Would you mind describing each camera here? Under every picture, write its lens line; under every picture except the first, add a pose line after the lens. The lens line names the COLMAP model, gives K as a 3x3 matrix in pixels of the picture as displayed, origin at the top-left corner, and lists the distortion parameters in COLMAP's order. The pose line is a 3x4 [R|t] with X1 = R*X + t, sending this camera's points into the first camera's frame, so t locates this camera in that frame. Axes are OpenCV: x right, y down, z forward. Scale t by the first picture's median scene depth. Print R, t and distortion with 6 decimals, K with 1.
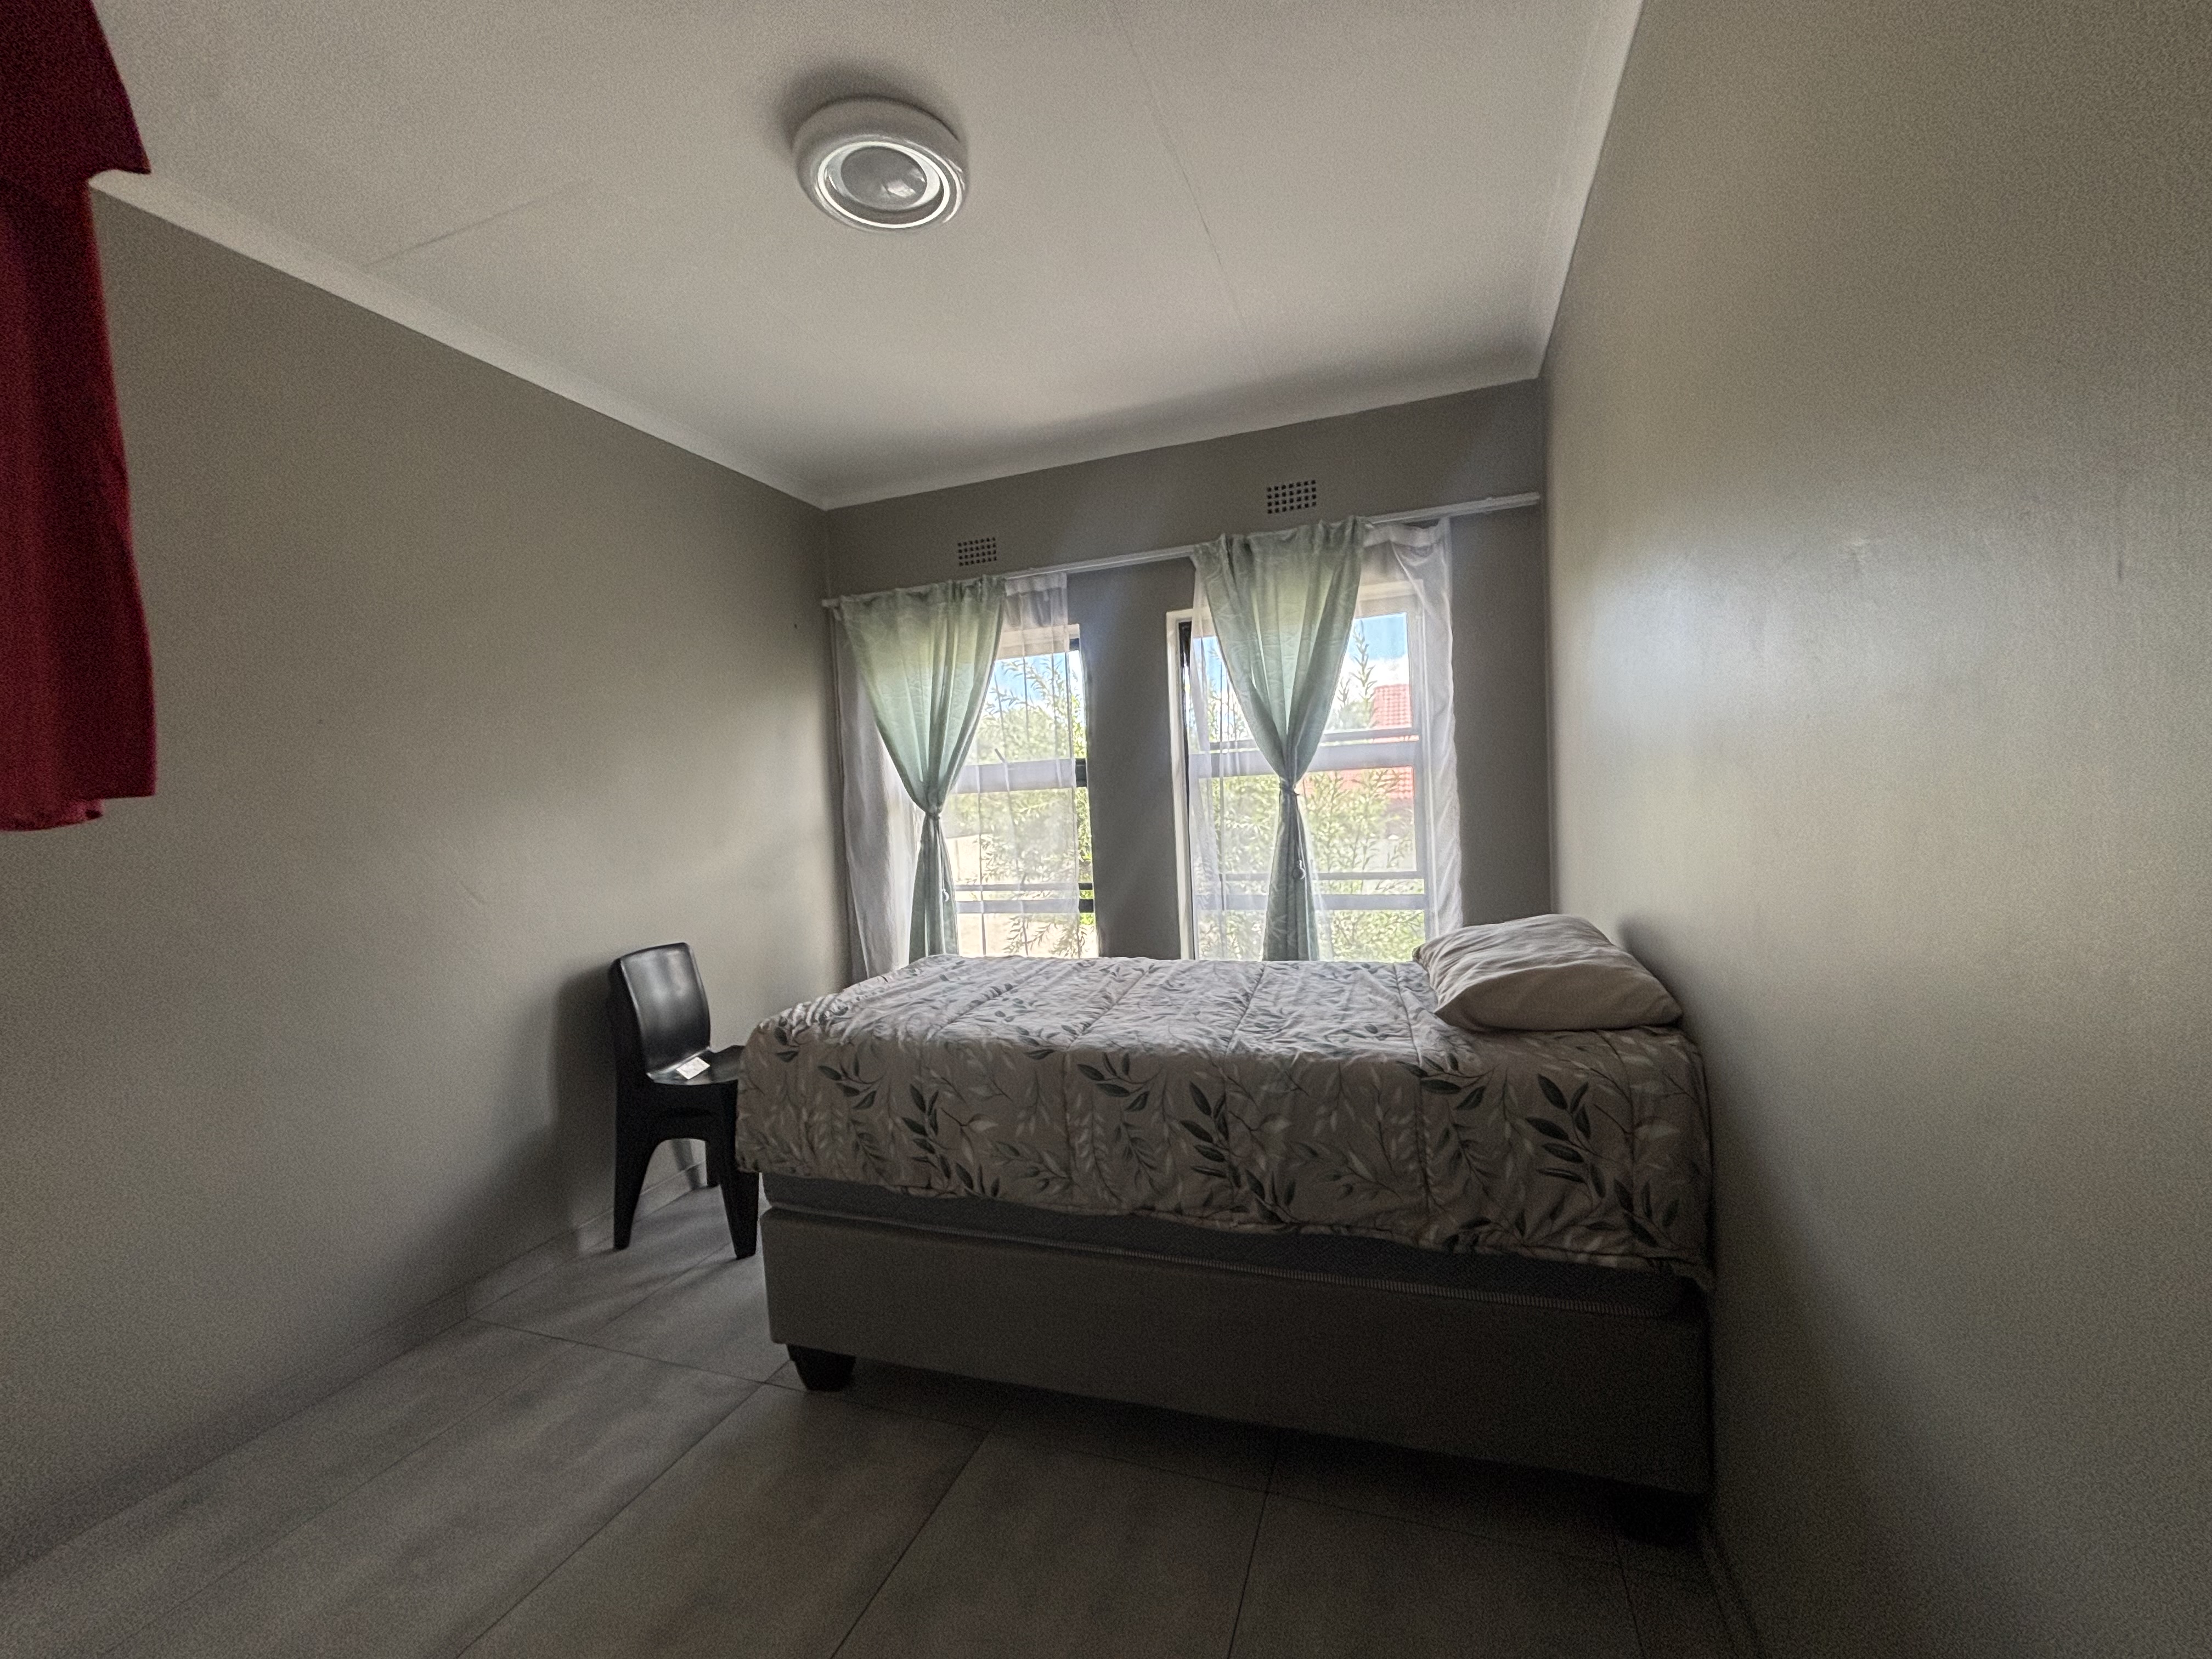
lens RADIAL K [[884.5, 0, 1117.8], [0, 884.5, 827.2], [0, 0, 1]] dist [-0.001938, -0.000290]
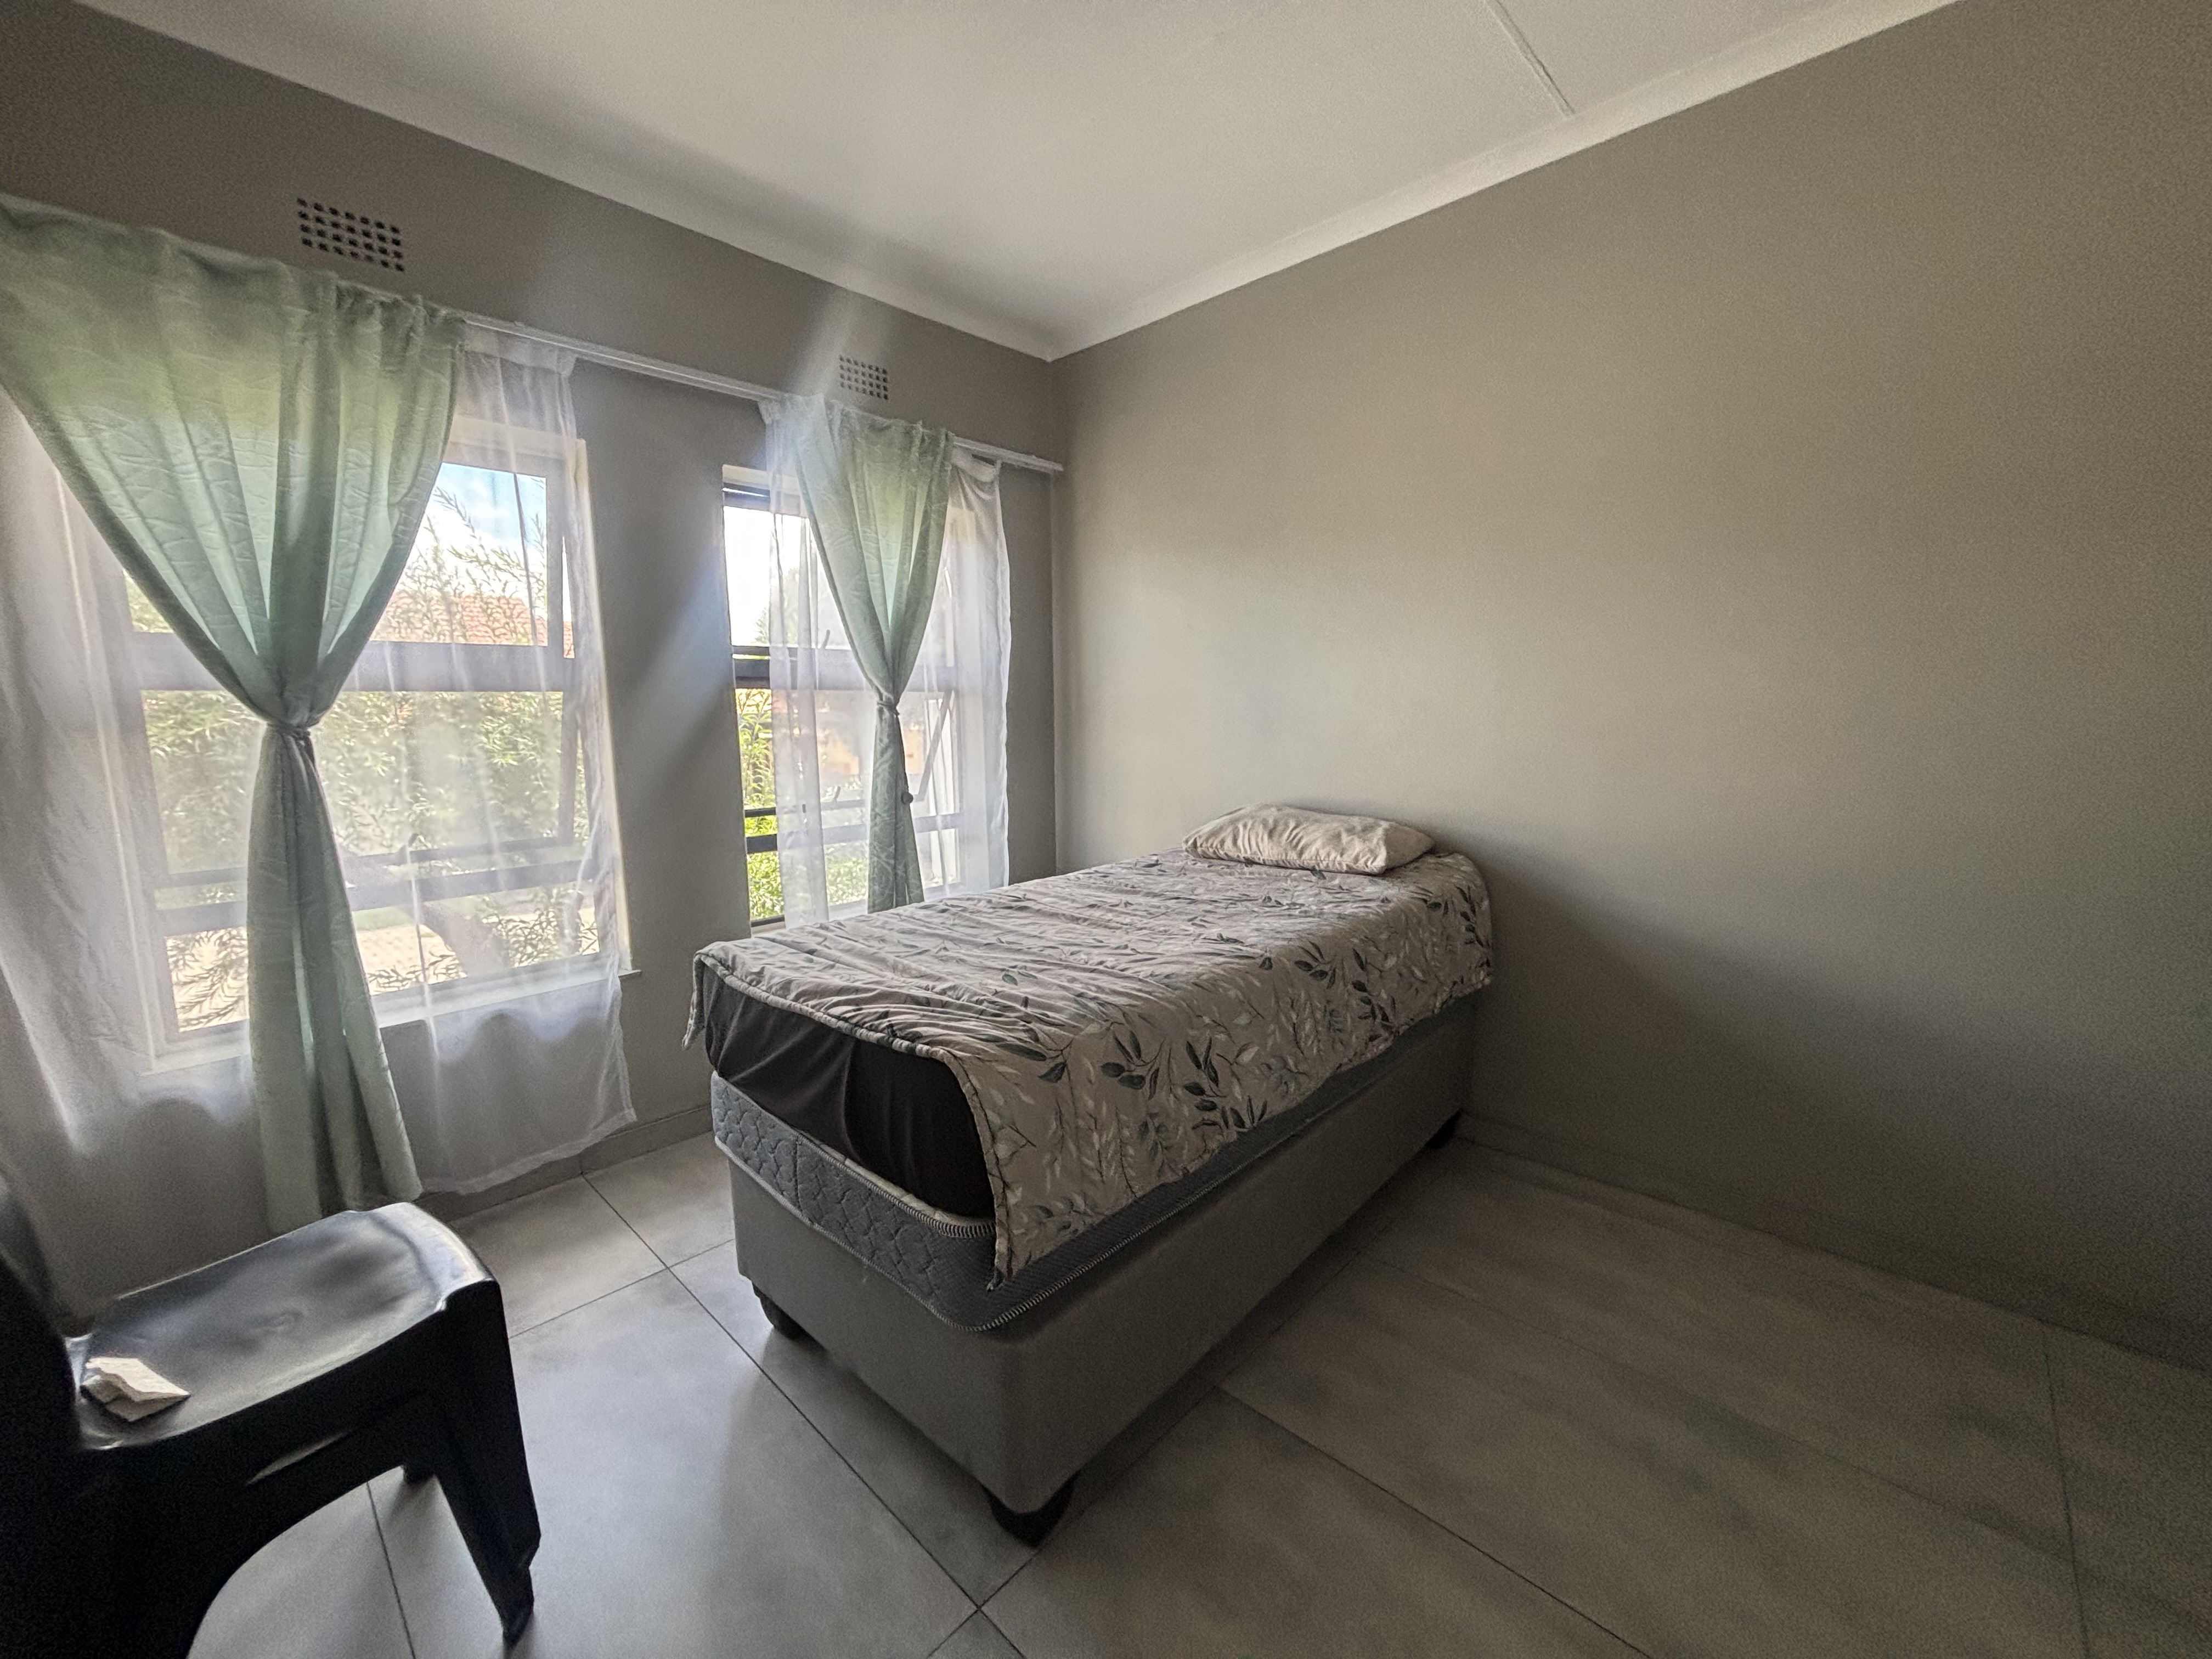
lens RADIAL K [[884.5, 0, 1117.8], [0, 884.5, 827.2], [0, 0, 1]] dist [-0.001938, -0.000290]
pose [[0.400546, -0.076742, 0.913057, -0.571935], [0.021635, 0.997001, 0.074306, 0.017423], [-0.916021, -0.010009, 0.401005, 0.422989]]
